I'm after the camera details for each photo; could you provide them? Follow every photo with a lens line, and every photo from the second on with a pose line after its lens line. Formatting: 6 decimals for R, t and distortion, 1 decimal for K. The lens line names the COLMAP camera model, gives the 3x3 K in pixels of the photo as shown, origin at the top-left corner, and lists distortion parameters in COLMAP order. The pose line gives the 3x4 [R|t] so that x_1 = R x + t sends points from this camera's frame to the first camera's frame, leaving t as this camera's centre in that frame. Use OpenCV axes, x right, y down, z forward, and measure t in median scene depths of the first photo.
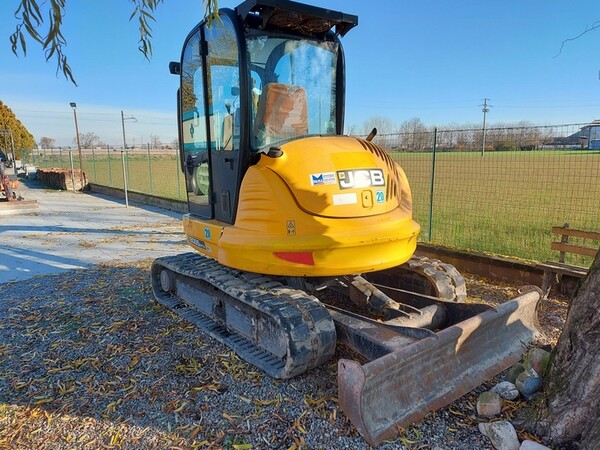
lens RADIAL K [[424.8, 0, 298.5], [0, 424.8, 221.3], [0, 0, 1]] dist [0.072519, -0.038762]
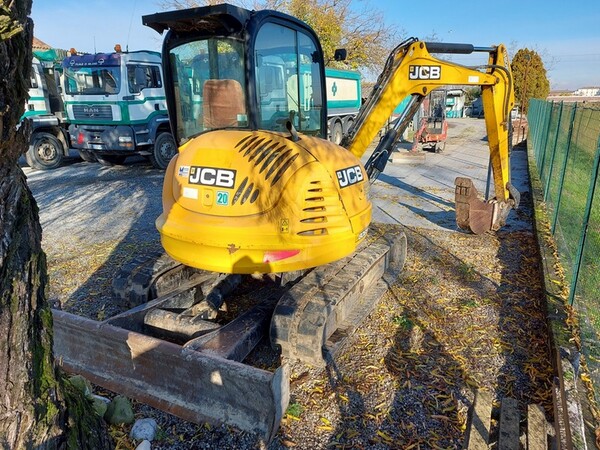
lens RADIAL K [[424.8, 0, 297.7], [0, 424.8, 222.8], [0, 0, 1]] dist [0.072519, -0.038762]
pose [[0.418285, 0.246476, -0.874235, 1.118580], [-0.141134, 0.968426, 0.205505, -0.226872], [0.897284, 0.037425, 0.439865, 0.736644]]
